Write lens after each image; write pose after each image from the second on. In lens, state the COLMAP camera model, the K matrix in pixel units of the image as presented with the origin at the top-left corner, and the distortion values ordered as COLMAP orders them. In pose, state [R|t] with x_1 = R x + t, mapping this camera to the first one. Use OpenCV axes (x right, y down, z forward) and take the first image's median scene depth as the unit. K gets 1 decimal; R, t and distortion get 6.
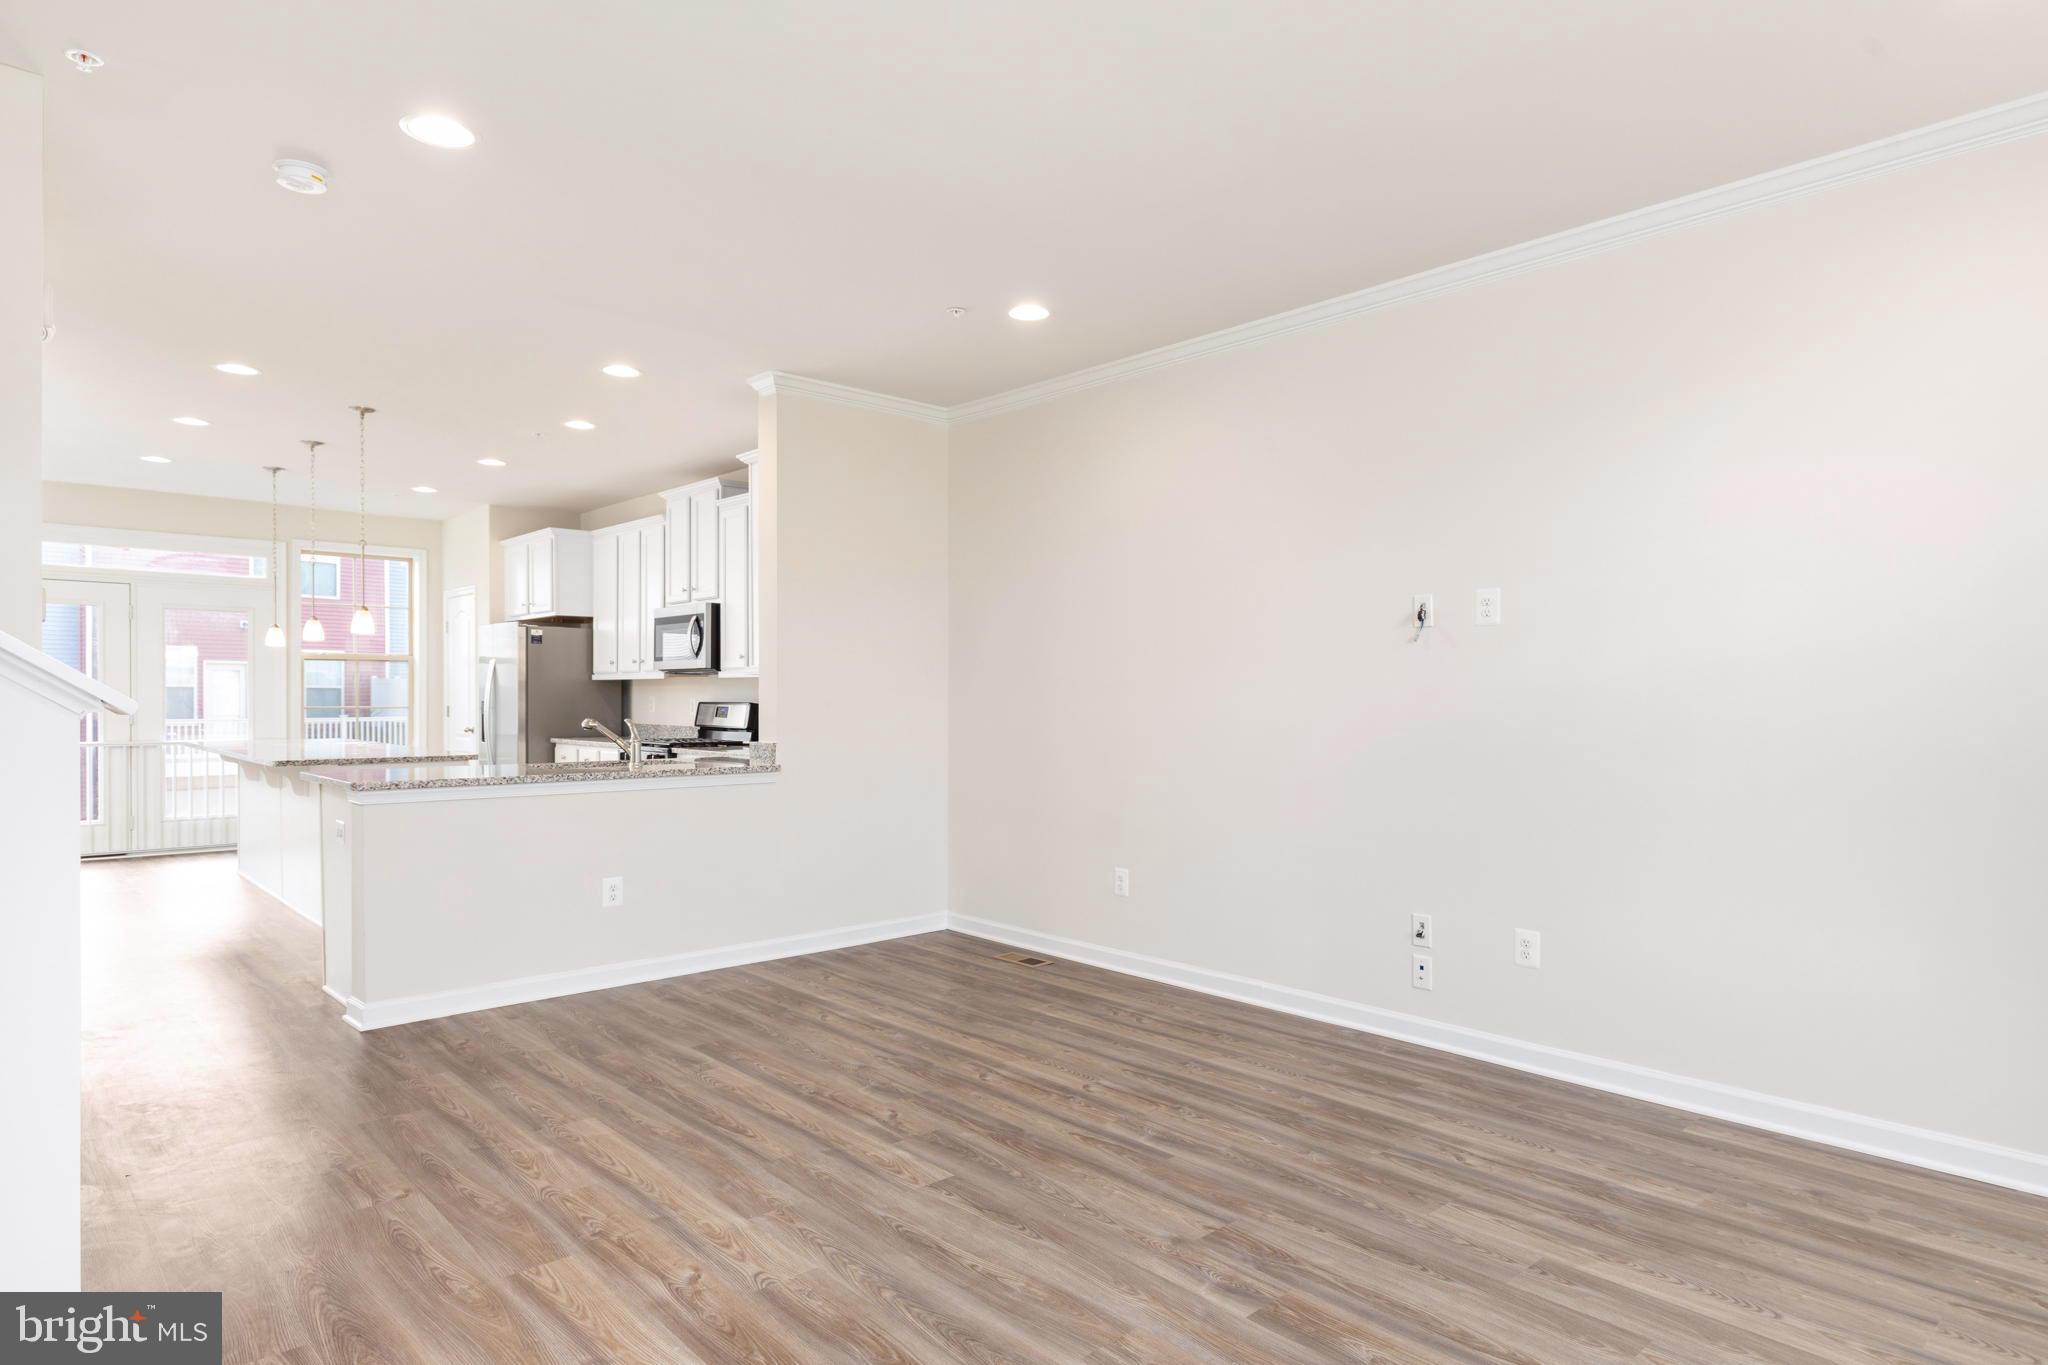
lens RADIAL K [[1175.7, 0, 1044.1], [0, 1175.7, 713.0], [0, 0, 1]] dist [0.004395, 0.000093]
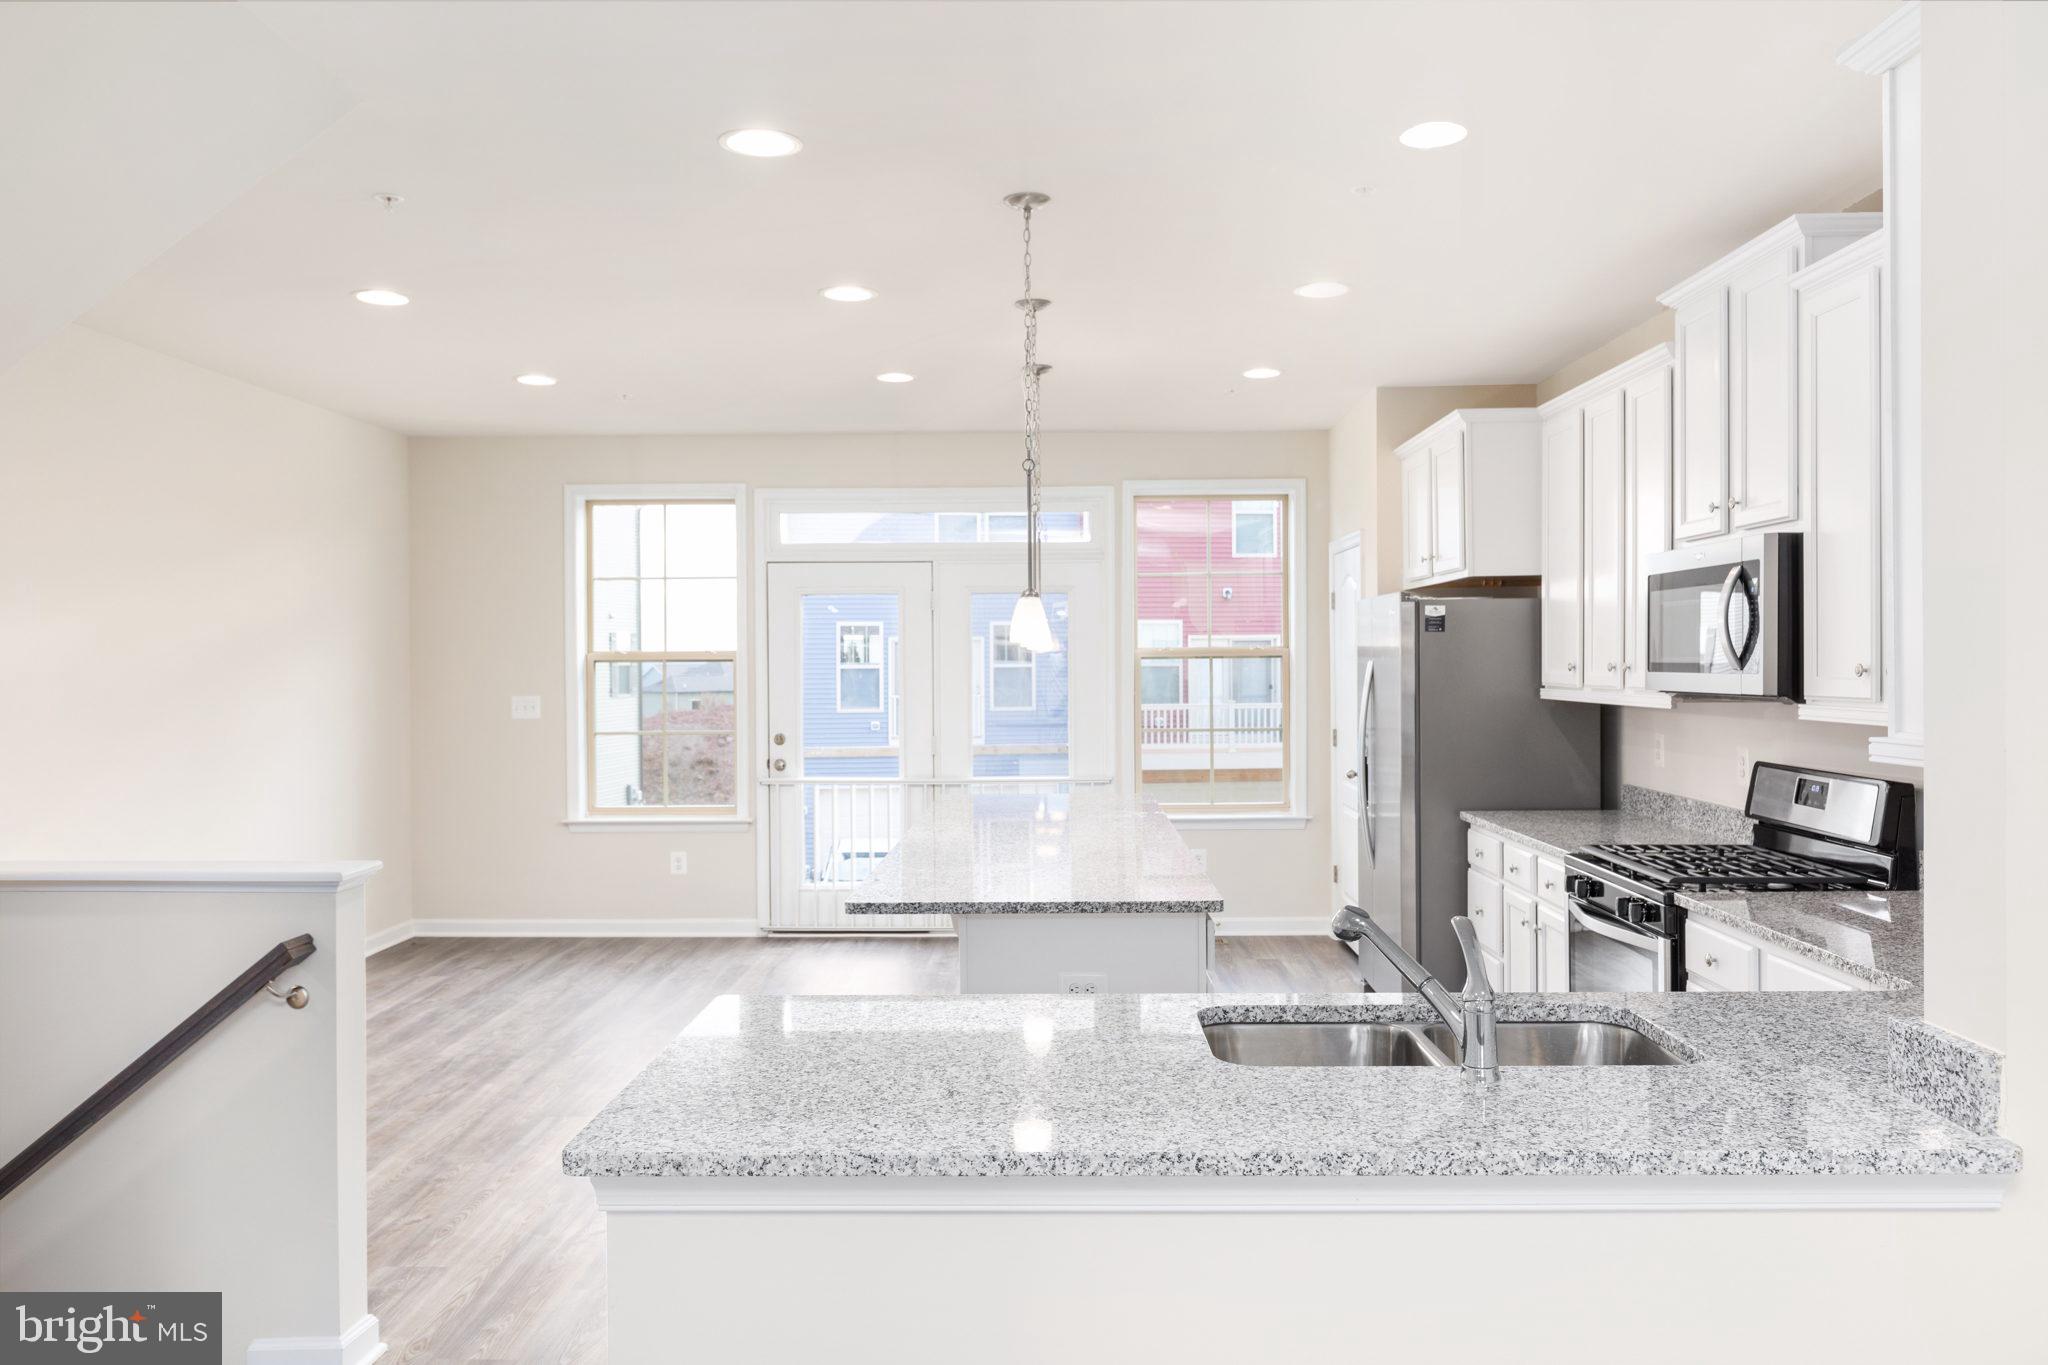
lens RADIAL K [[1477.6, 0, 1026.1], [0, 1477.6, 679.7], [0, 0, 1]] dist [0.000676, -0.003288]
pose [[0.716132, 0.000085, -0.697965, -0.098804], [-0.000495, 1.000000, -0.000385, -0.037192], [0.697965, 0.000621, 0.716132, 0.394702]]
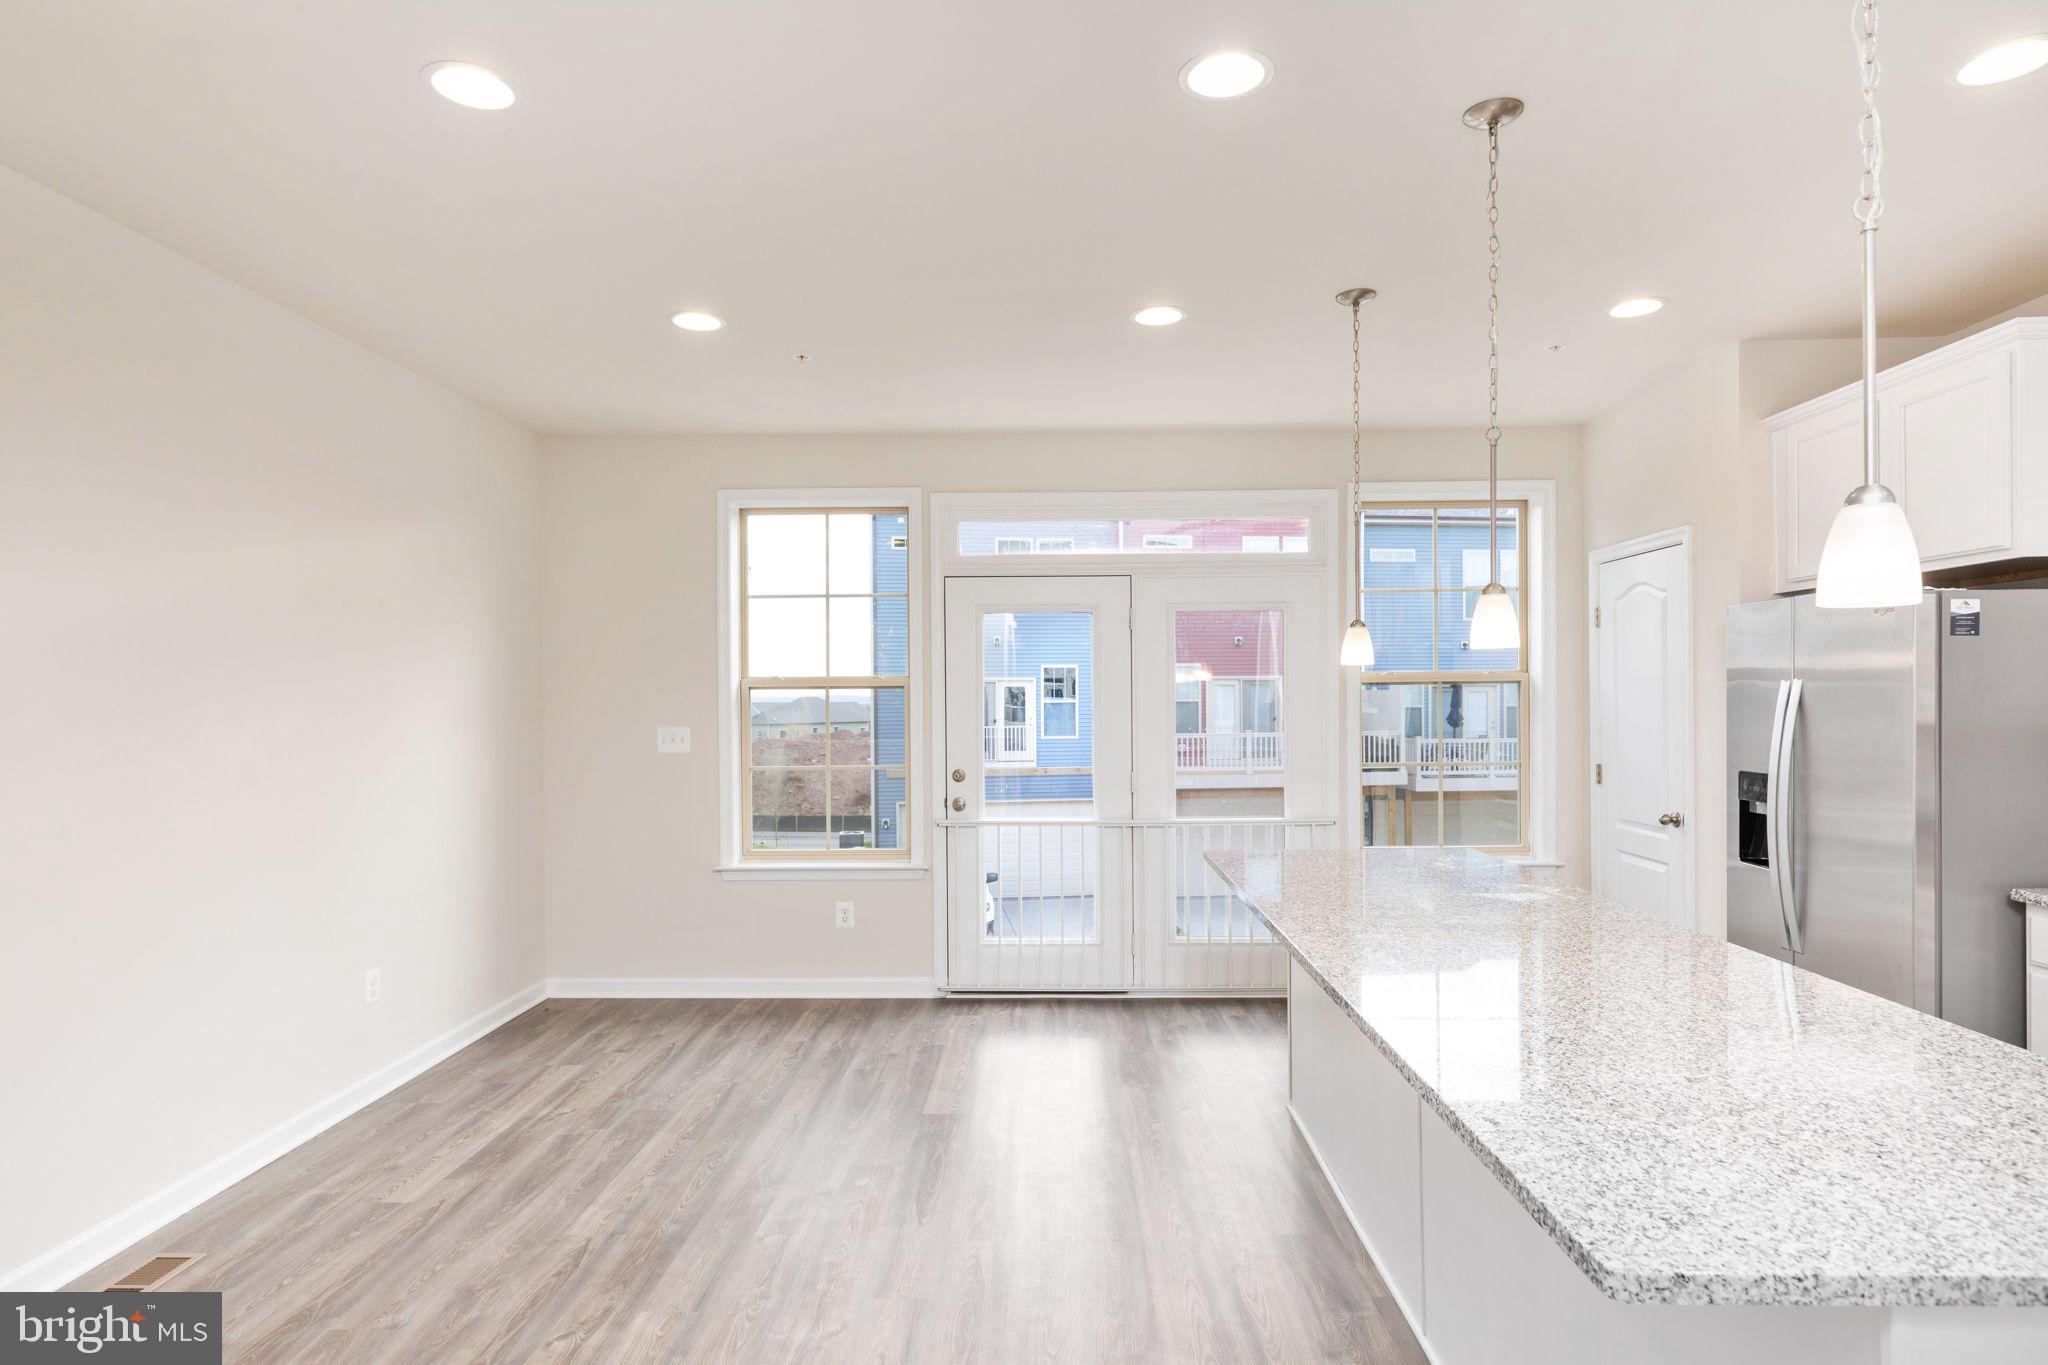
lens RADIAL K [[1119.6, 0, 1027.8], [0, 1119.6, 712.7], [0, 0, 1]] dist [-0.000830, 0.000530]
pose [[0.715311, -0.002032, -0.698803, -0.394839], [0.000963, 0.999998, -0.001921, -0.033947], [0.698806, 0.000701, 0.715311, 0.531978]]
